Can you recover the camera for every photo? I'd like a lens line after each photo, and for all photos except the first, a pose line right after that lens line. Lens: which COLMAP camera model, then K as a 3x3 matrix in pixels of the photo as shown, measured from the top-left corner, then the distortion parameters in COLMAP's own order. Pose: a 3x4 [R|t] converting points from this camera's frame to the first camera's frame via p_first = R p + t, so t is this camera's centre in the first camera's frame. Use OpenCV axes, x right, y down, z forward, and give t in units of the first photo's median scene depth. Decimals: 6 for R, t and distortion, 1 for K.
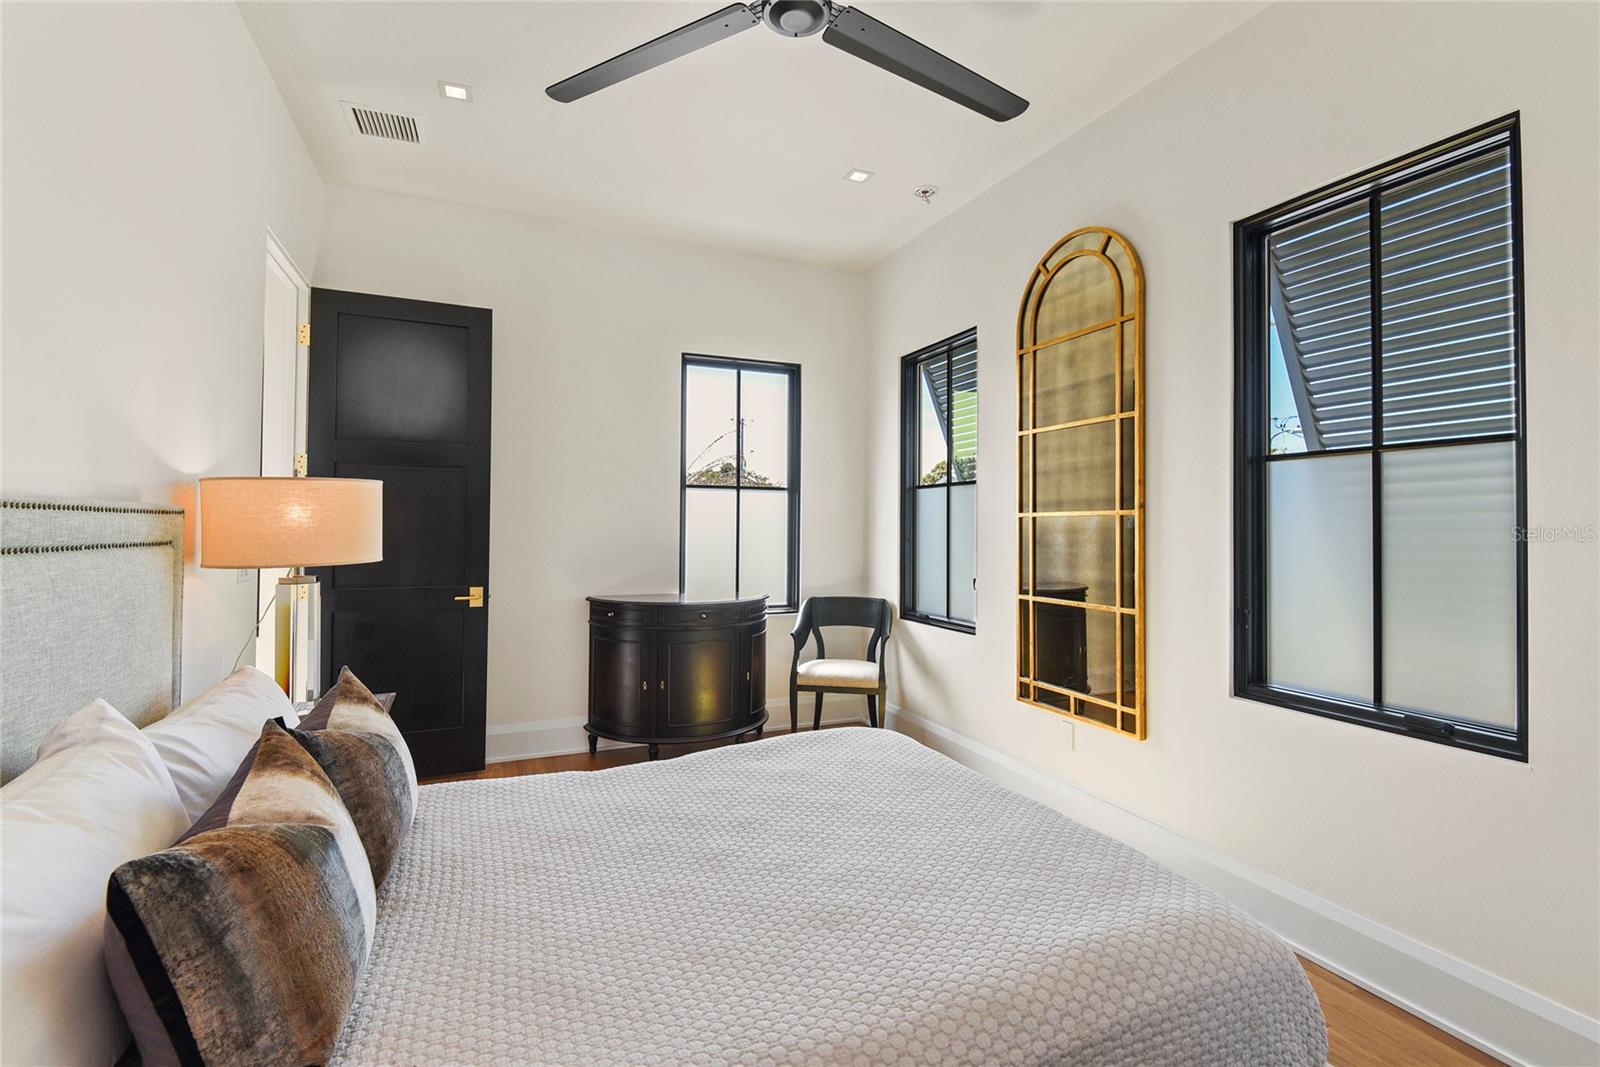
lens RADIAL K [[772.6, 0, 801.8], [0, 772.6, 523.0], [0, 0, 1]] dist [-0.000500, -0.000020]
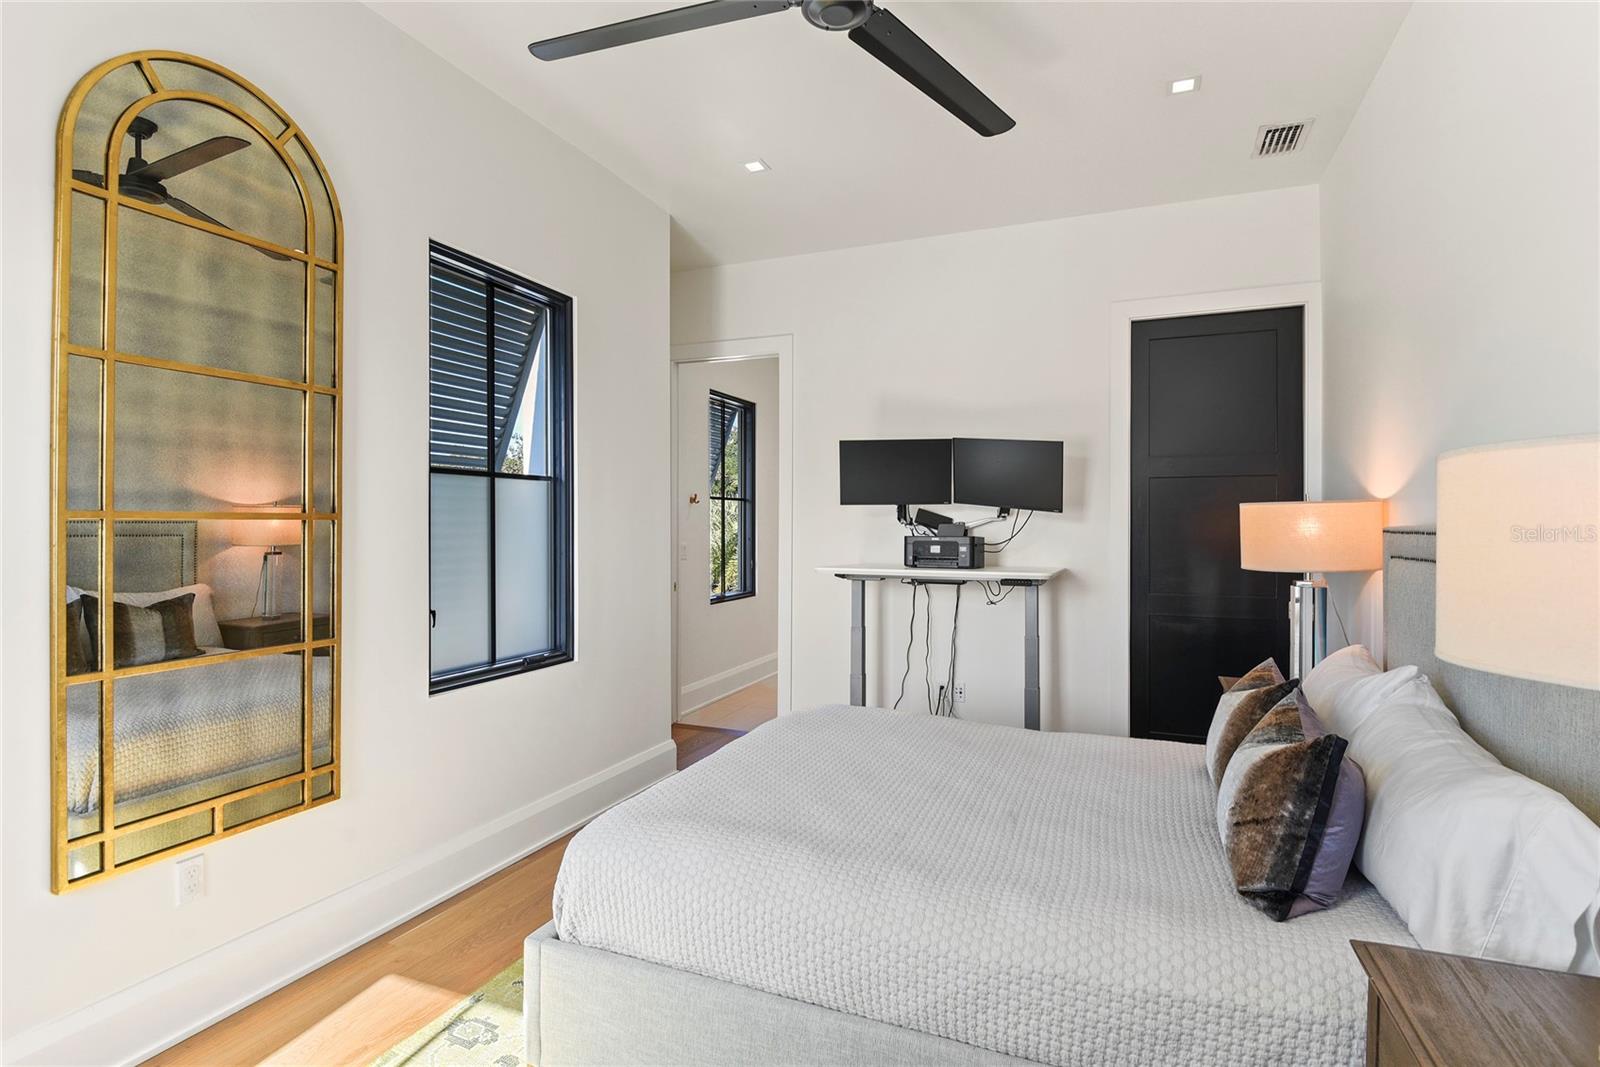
lens RADIAL K [[830.8, 0, 801.8], [0, 830.8, 529.3], [0, 0, 1]] dist [-0.000117, 0.000081]
pose [[-0.713308, -0.006186, 0.700824, -0.479891], [-0.003561, 0.999980, 0.005201, -0.004687], [-0.700842, 0.001215, -0.713315, 1.188966]]
